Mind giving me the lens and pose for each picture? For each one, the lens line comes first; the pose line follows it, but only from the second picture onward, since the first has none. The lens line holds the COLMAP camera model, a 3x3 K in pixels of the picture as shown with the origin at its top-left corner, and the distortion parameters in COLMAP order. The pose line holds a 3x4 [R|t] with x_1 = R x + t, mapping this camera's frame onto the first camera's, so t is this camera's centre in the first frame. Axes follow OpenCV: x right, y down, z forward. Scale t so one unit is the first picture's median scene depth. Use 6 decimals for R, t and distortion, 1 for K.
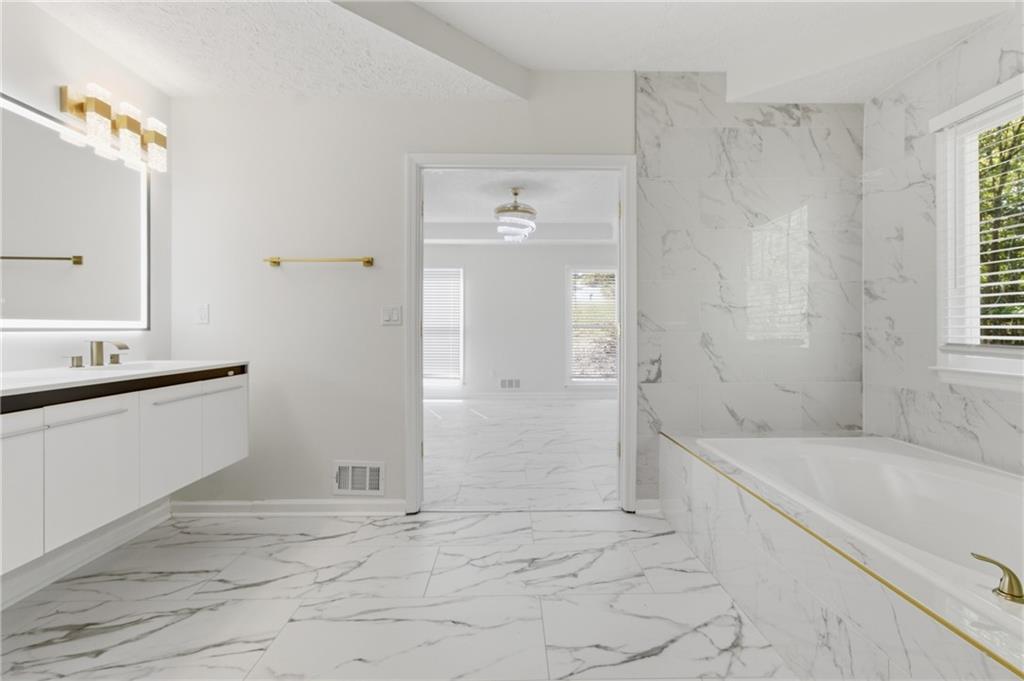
lens RADIAL K [[486.4, 0, 514.7], [0, 486.4, 337.2], [0, 0, 1]] dist [-0.010916, 0.004575]
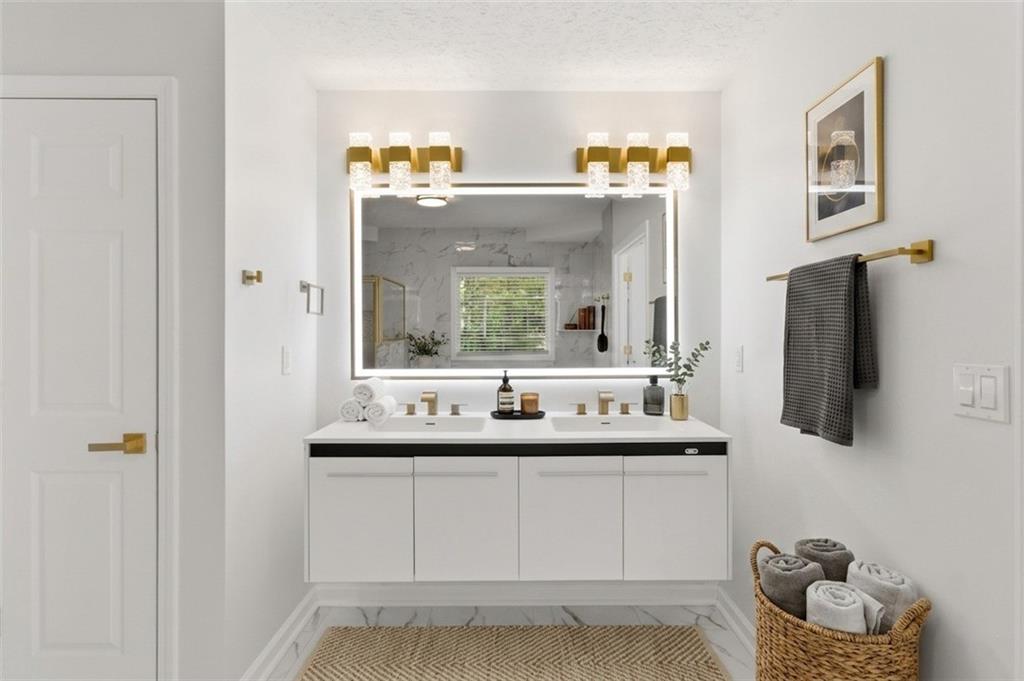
lens RADIAL K [[486.4, 0, 513.2], [0, 486.4, 338.8], [0, 0, 1]] dist [-0.010916, 0.004575]
pose [[-0.015111, 0.009828, -0.999838, 0.125291], [-0.006622, 0.999929, 0.009929, -0.095183], [0.999864, 0.006771, -0.015044, 0.751737]]
